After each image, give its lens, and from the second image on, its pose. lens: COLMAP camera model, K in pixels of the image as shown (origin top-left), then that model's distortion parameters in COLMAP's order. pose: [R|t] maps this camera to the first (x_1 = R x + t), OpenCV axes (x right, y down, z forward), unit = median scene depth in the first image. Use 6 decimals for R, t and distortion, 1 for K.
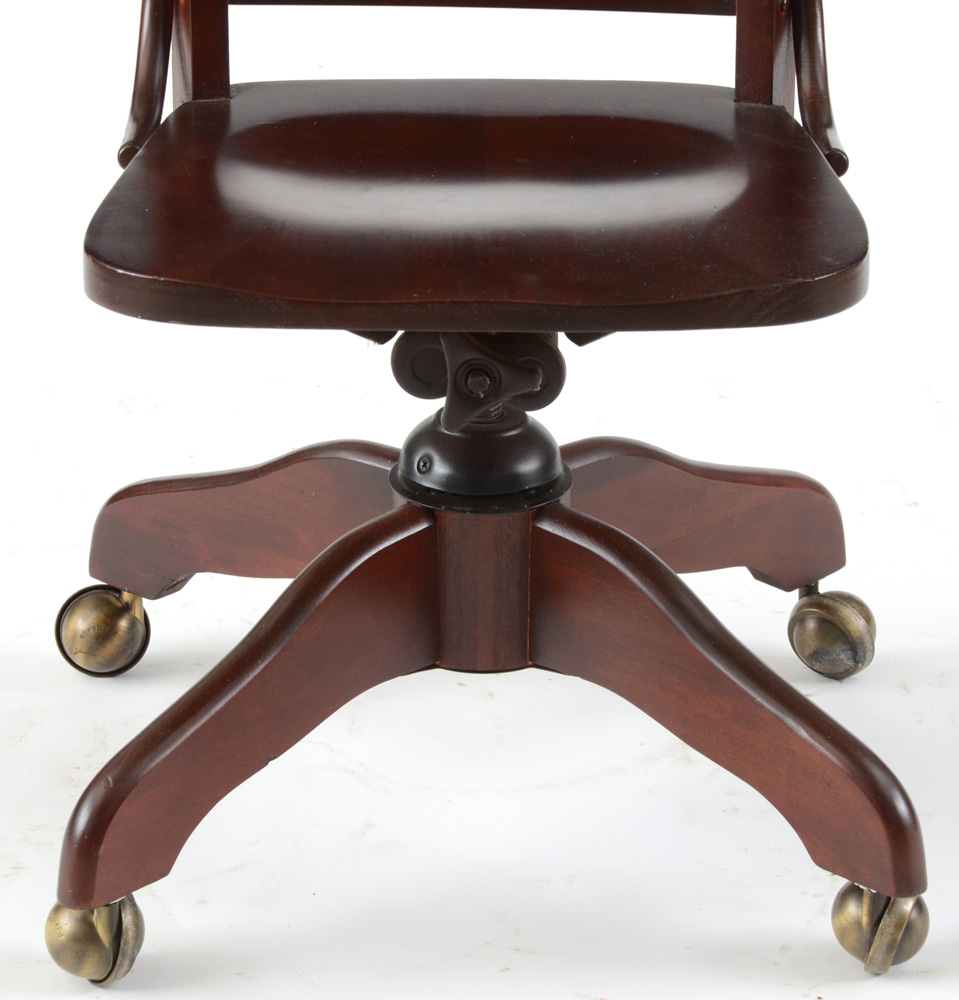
lens RADIAL K [[4991.6, 0, 536.4], [0, 4991.6, 500.4], [0, 0, 1]] dist [0.633973, 14.851852]
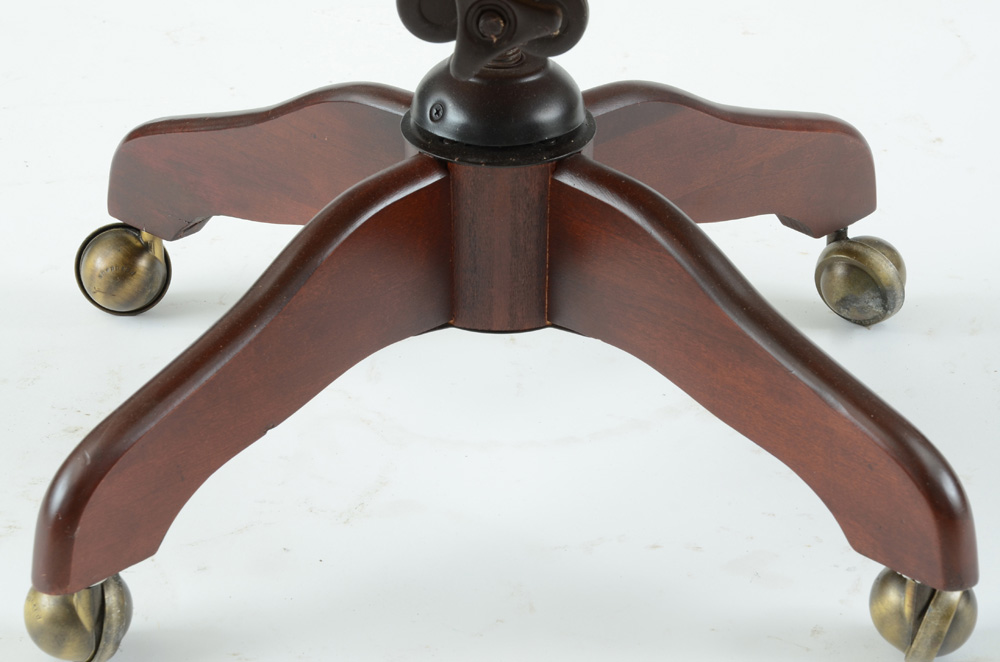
lens RADIAL K [[3332.6, 0, 496.7], [0, 3332.6, 347.9], [0, 0, 1]] dist [0.806442, 1.224708]
pose [[0.999594, 0.009756, -0.026755, 0.005948], [-0.007644, 0.996932, 0.077904, -0.012089], [0.027433, -0.077668, 0.996602, 0.370950]]
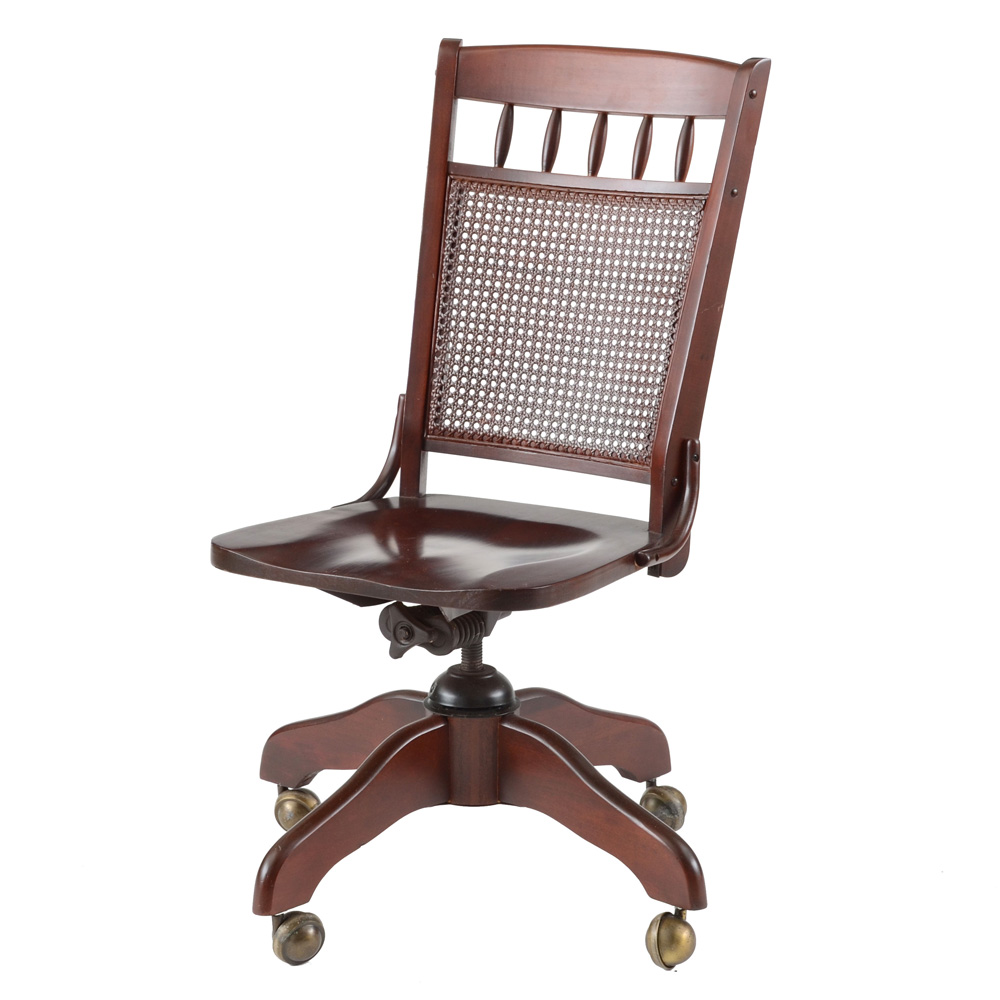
lens RADIAL K [[3877.3, 0, 500.0], [0, 3877.3, 500.0], [0, 0, 1]] dist [0.623148, -0.828587]
pose [[0.999977, -0.006026, -0.003248, 0.004743], [0.005474, 0.988806, -0.149108, 0.139919], [0.004110, 0.149087, 0.988816, -0.467994]]
